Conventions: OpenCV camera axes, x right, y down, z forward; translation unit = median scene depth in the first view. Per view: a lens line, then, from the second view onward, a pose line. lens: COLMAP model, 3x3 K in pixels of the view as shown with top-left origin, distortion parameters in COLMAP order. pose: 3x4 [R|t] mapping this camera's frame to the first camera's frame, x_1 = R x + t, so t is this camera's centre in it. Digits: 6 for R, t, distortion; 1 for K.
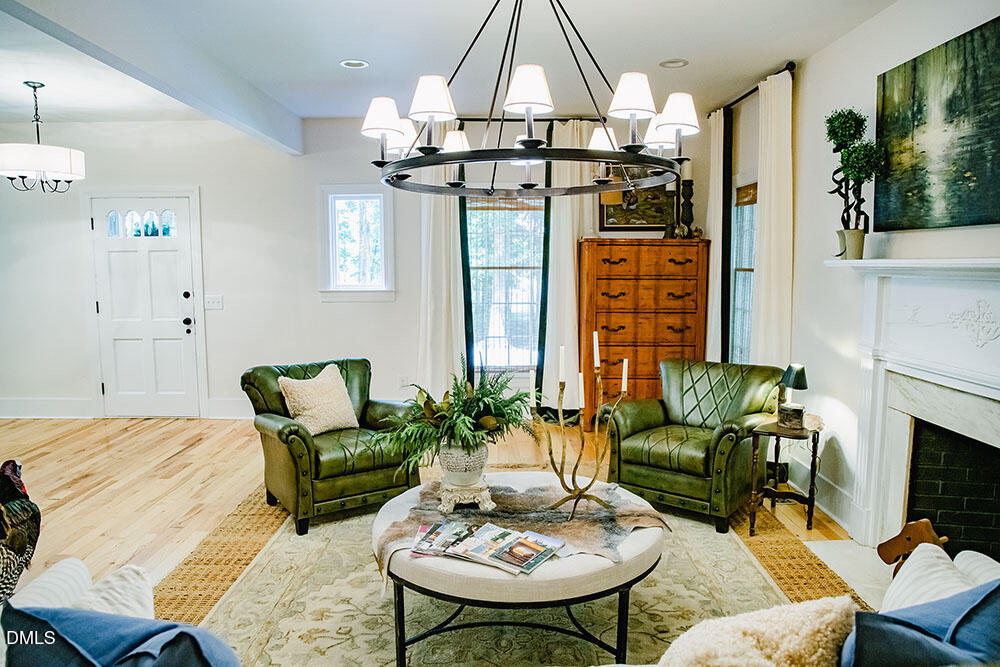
lens RADIAL K [[695.5, 0, 499.1], [0, 695.5, 332.8], [0, 0, 1]] dist [-0.066494, 0.042402]
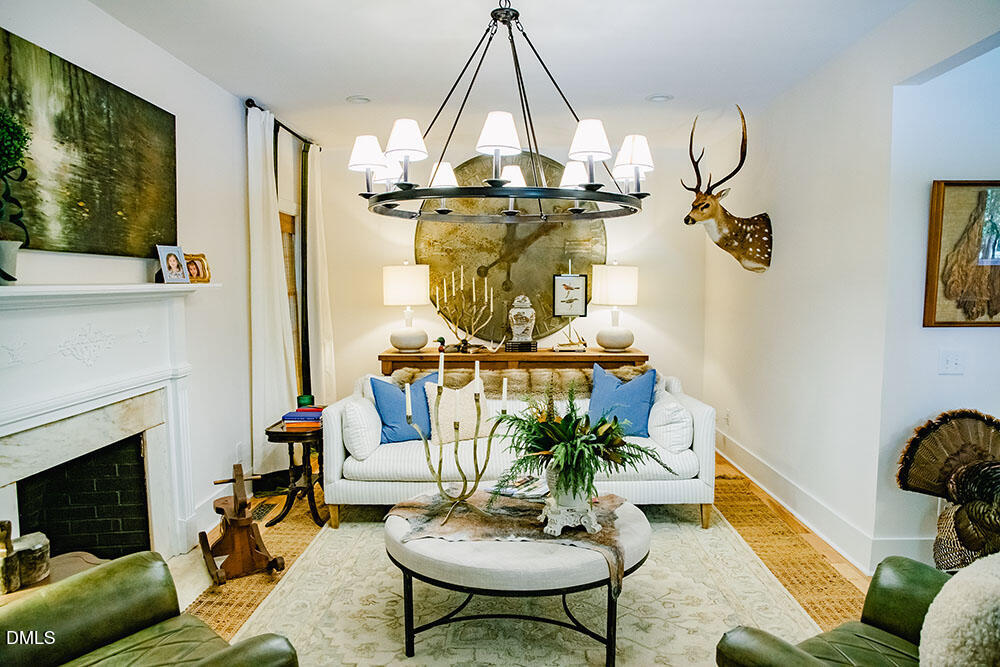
lens RADIAL K [[695.5, 0, 500.2], [0, 695.5, 338.3], [0, 0, 1]] dist [-0.066494, 0.042402]
pose [[-0.999825, 0.007711, 0.017028, 0.030679], [0.010641, 0.983727, 0.179357, -0.205553], [-0.015368, 0.179507, -0.983637, 1.998858]]
